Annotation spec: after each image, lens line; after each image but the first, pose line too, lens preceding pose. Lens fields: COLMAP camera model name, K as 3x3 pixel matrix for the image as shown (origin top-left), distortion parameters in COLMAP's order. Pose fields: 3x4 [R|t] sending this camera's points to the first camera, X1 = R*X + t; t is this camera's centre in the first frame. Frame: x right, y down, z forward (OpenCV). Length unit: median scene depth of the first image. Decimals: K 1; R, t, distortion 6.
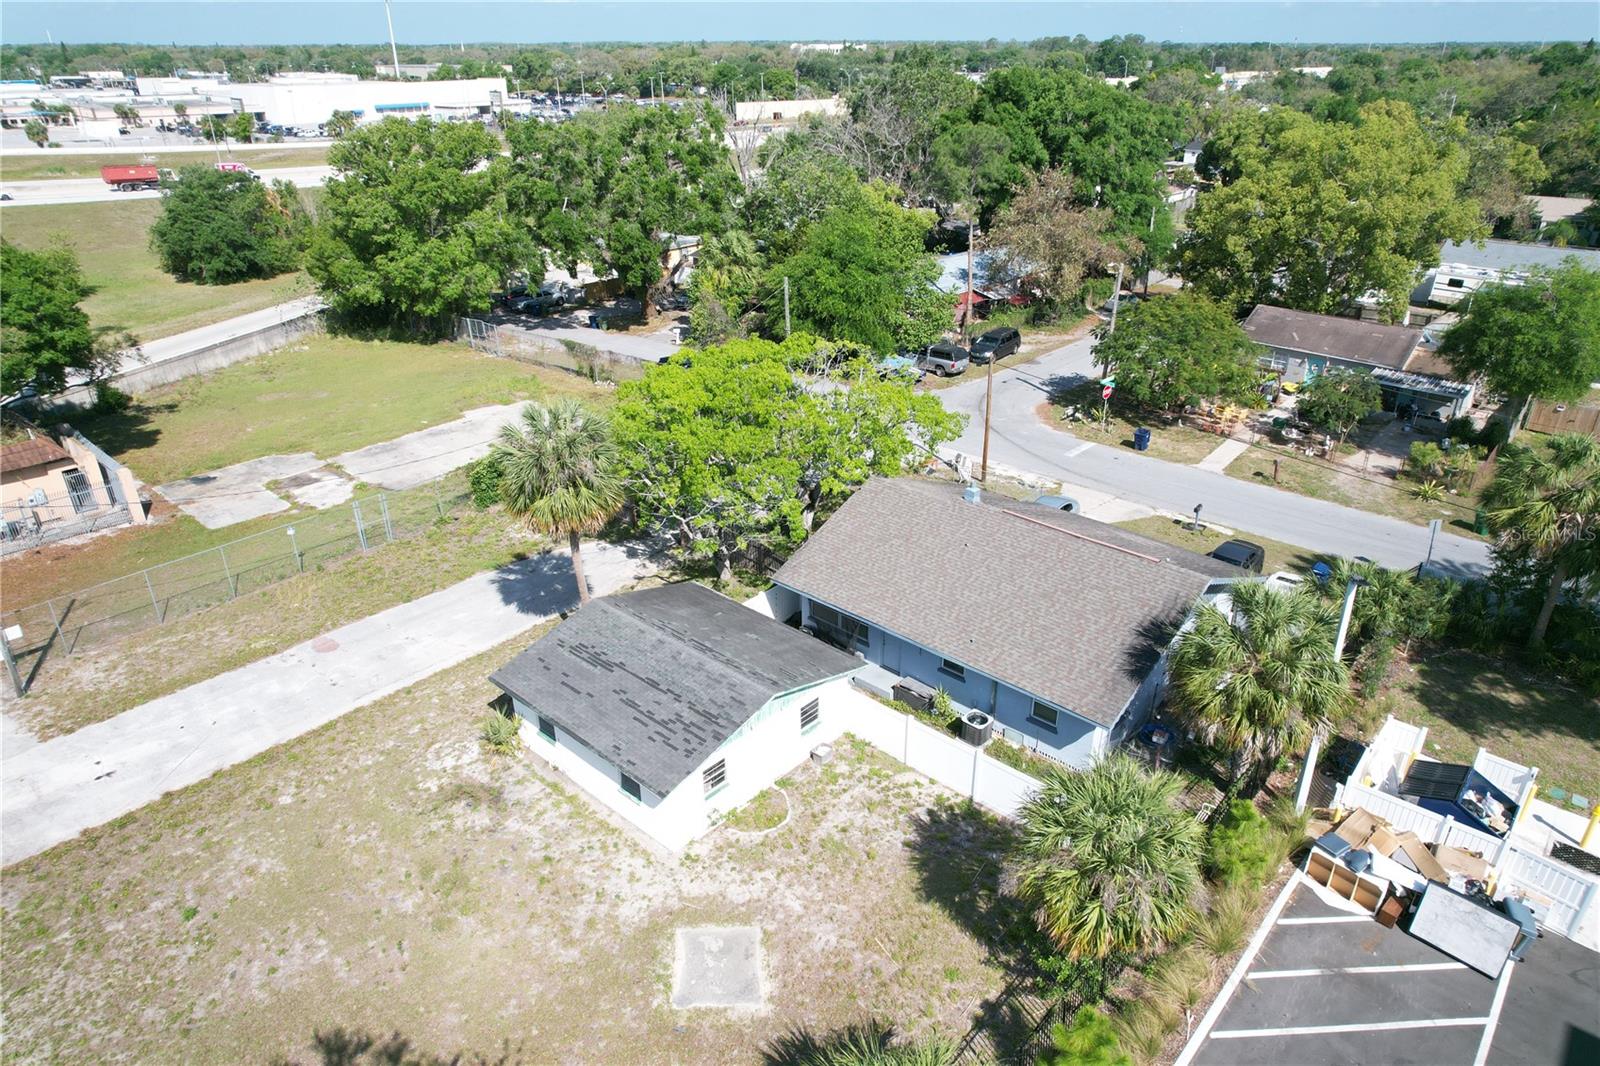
lens RADIAL K [[1023.6, 0, 807.8], [0, 1023.6, 540.6], [0, 0, 1]] dist [-0.078239, 0.070274]
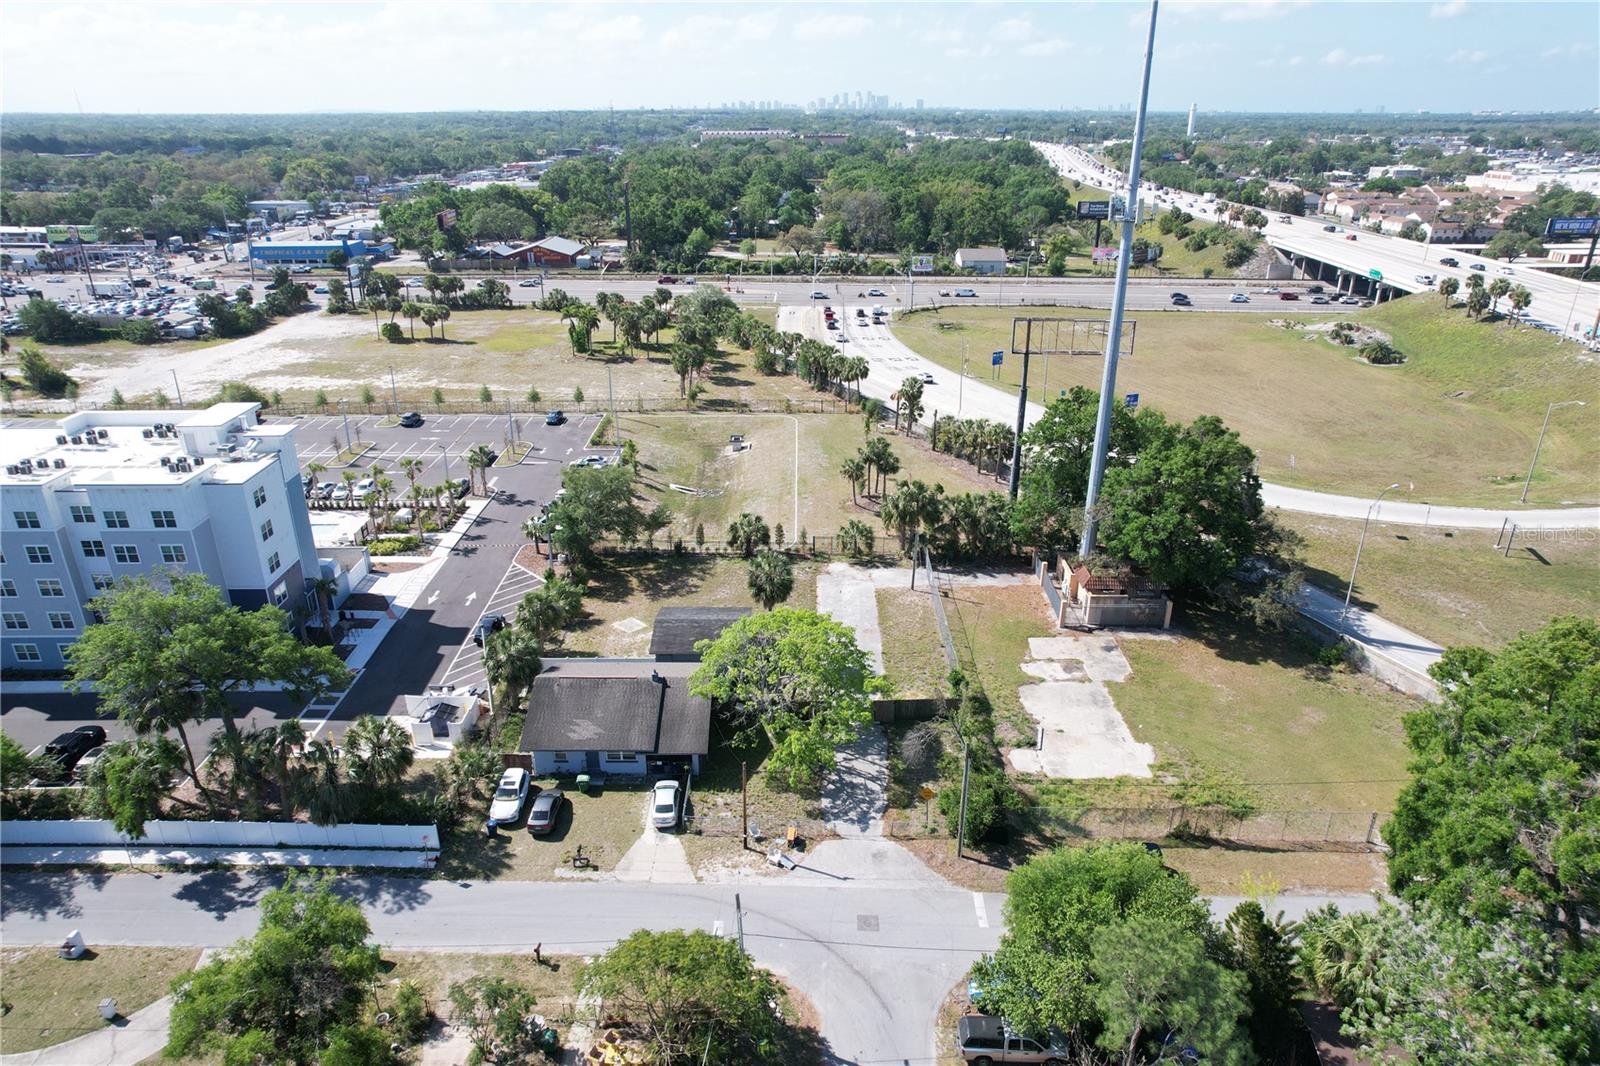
lens RADIAL K [[1023.6, 0, 807.8], [0, 1023.6, 540.6], [0, 0, 1]] dist [-0.078239, 0.070274]
pose [[-0.741181, 0.268452, -0.615292, 0.919757], [-0.295387, 0.692641, 0.658023, -1.372363], [0.602825, 0.669463, -0.434075, 1.549652]]
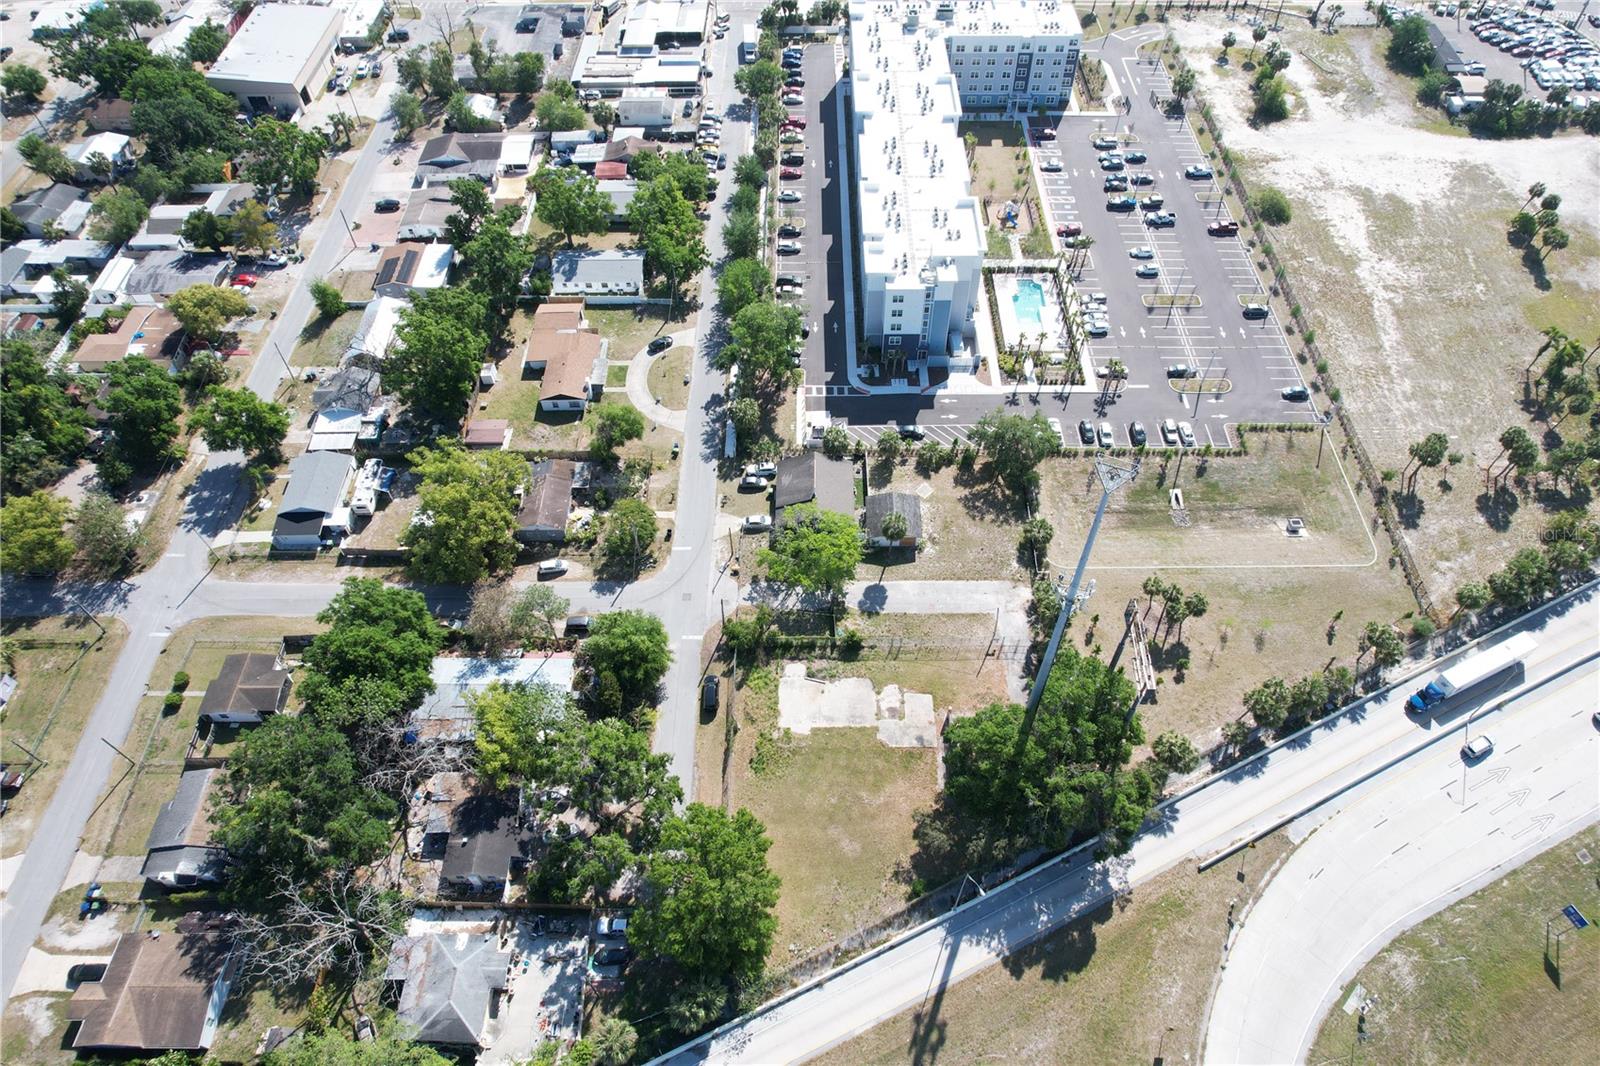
lens RADIAL K [[1020.6, 0, 808.1], [0, 1020.6, 541.8], [0, 0, 1]] dist [-0.078245, 0.069869]
pose [[-0.668045, -0.584792, 0.460147, -1.535253], [0.339694, 0.310516, 0.887799, -3.056754], [-0.662060, 0.749399, -0.008788, 0.981031]]
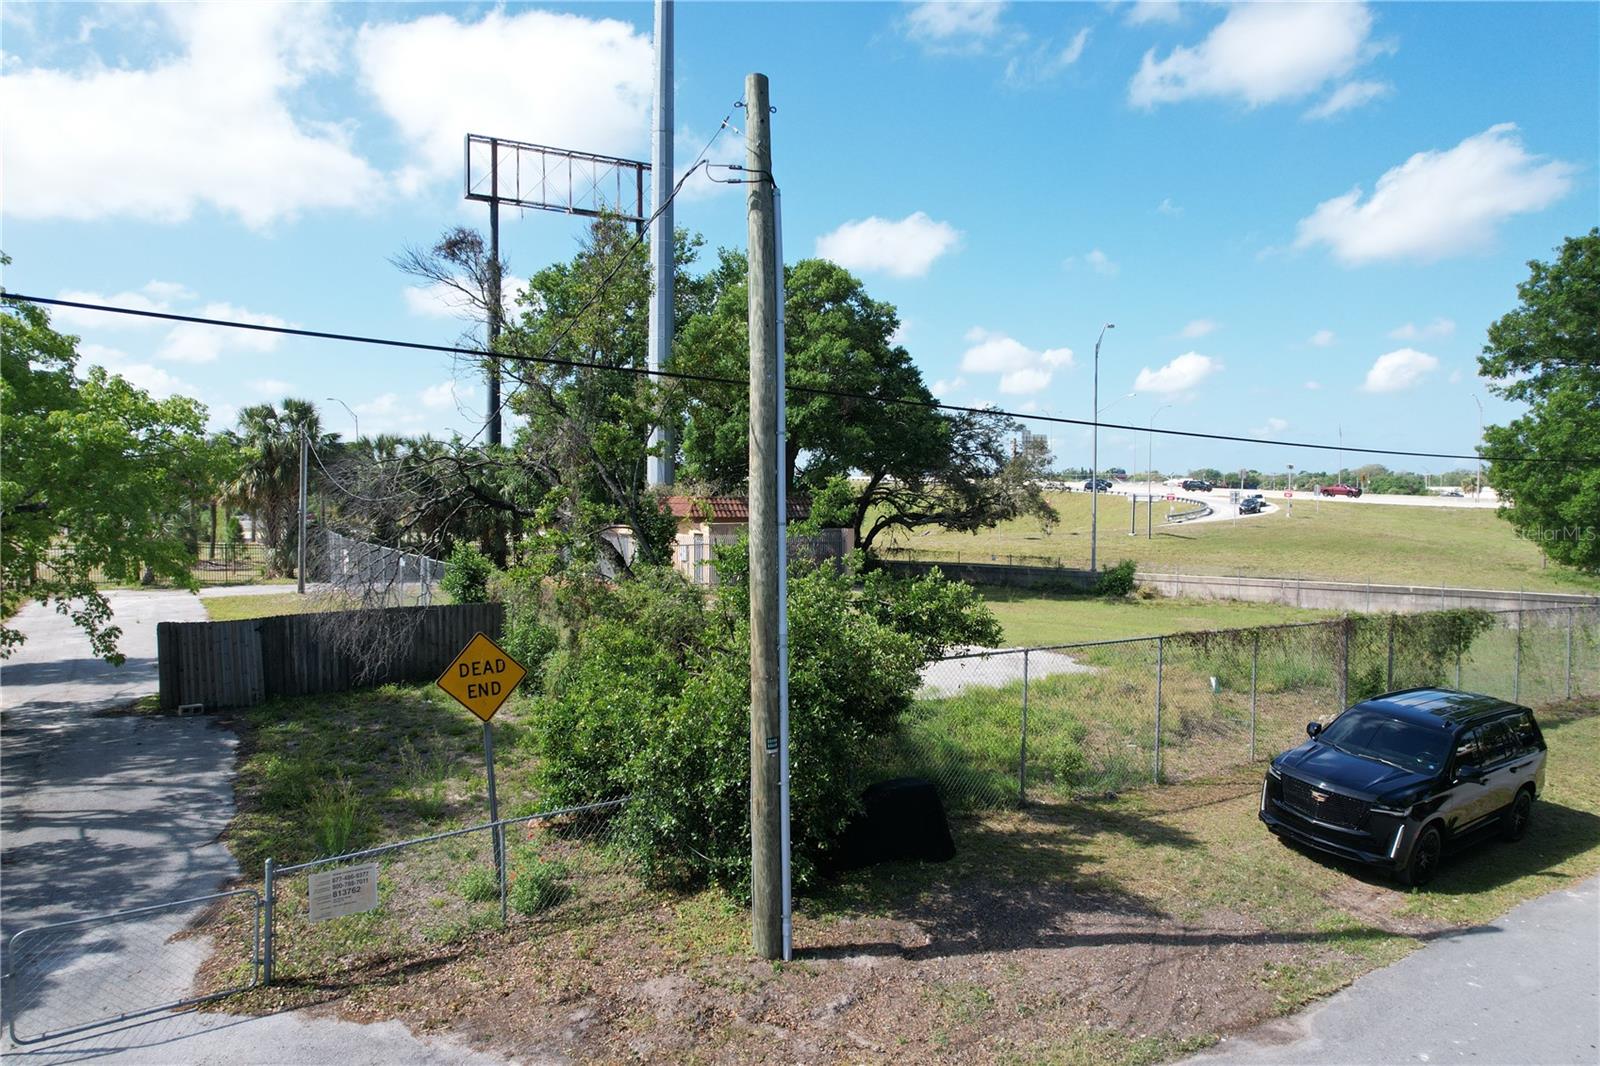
lens RADIAL K [[1019.3, 0, 805.8], [0, 1019.3, 543.8], [0, 0, 1]] dist [-0.080132, 0.074429]
pose [[-0.248982, 0.054842, -0.966954, 0.185129], [-0.429271, 0.888721, 0.160939, -0.278272], [0.868179, 0.455156, -0.197733, 1.361016]]
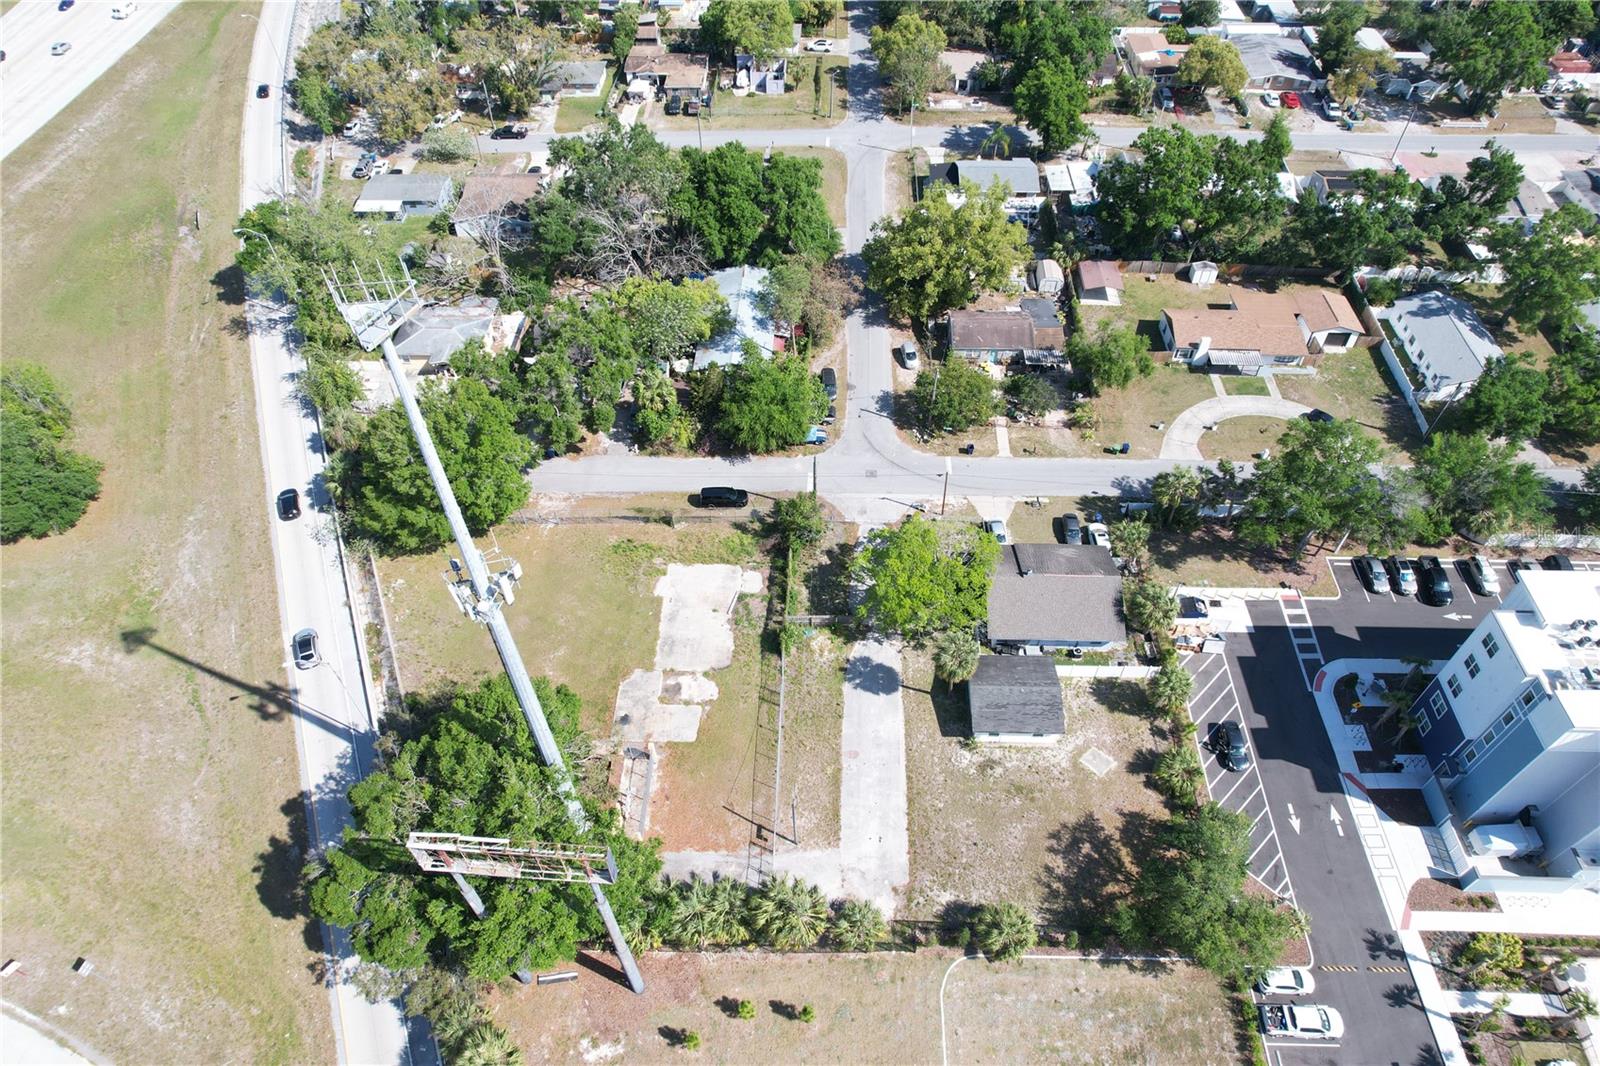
lens RADIAL K [[1023.6, 0, 807.8], [0, 1023.6, 540.6], [0, 0, 1]] dist [-0.078239, 0.070274]
pose [[0.761743, -0.487649, 0.426551, -1.139089], [0.287743, 0.844528, 0.451638, -1.228648], [-0.580475, -0.221295, 0.783631, -0.615997]]
